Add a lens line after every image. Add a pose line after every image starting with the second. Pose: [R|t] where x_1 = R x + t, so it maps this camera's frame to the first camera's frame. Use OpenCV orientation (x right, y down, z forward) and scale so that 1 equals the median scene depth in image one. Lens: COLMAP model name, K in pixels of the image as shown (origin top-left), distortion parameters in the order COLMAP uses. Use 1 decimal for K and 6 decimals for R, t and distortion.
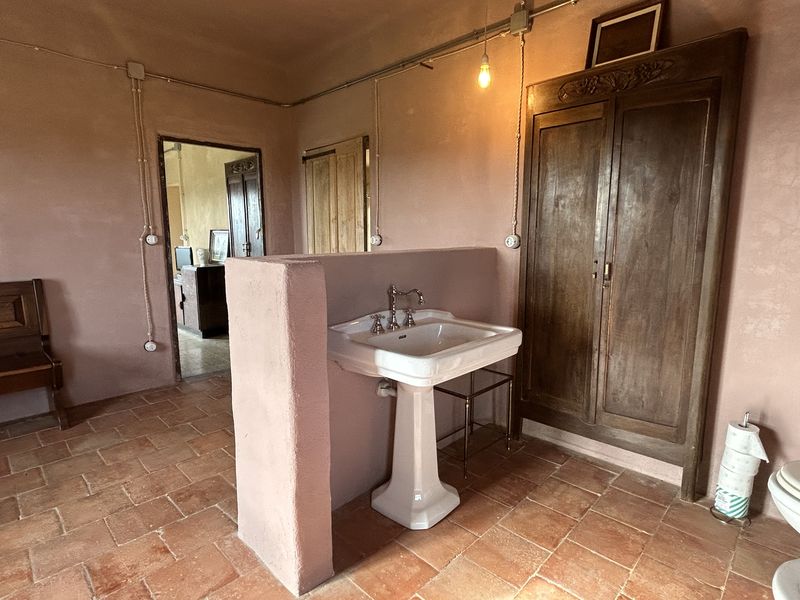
lens RADIAL K [[416.7, 0, 400.5], [0, 416.7, 300.1], [0, 0, 1]] dist [-0.004479, 0.003553]
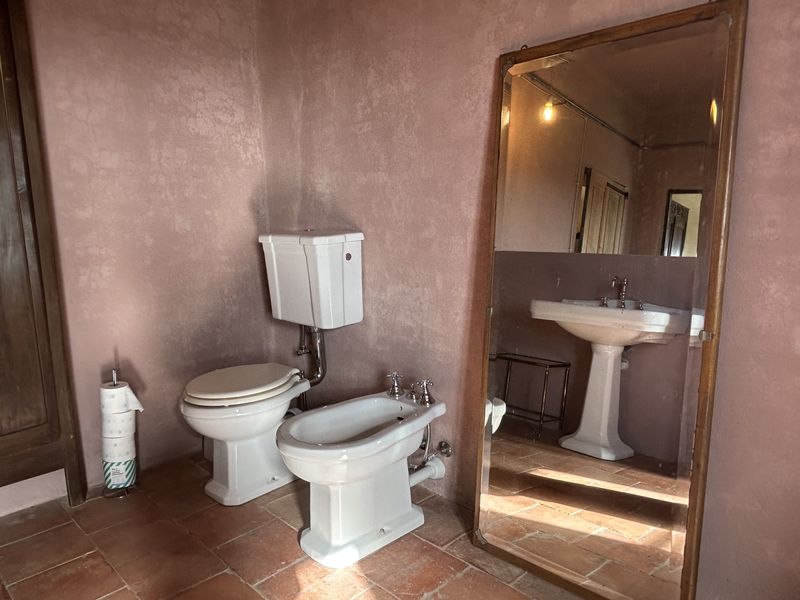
lens RADIAL K [[556.4, 0, 398.6], [0, 556.4, 298.2], [0, 0, 1]] dist [-0.010040, -0.005435]
pose [[0.018853, -0.154316, 0.987842, -0.326873], [0.169636, 0.974186, 0.148945, 0.044704], [-0.985326, 0.164765, 0.044544, 0.308684]]
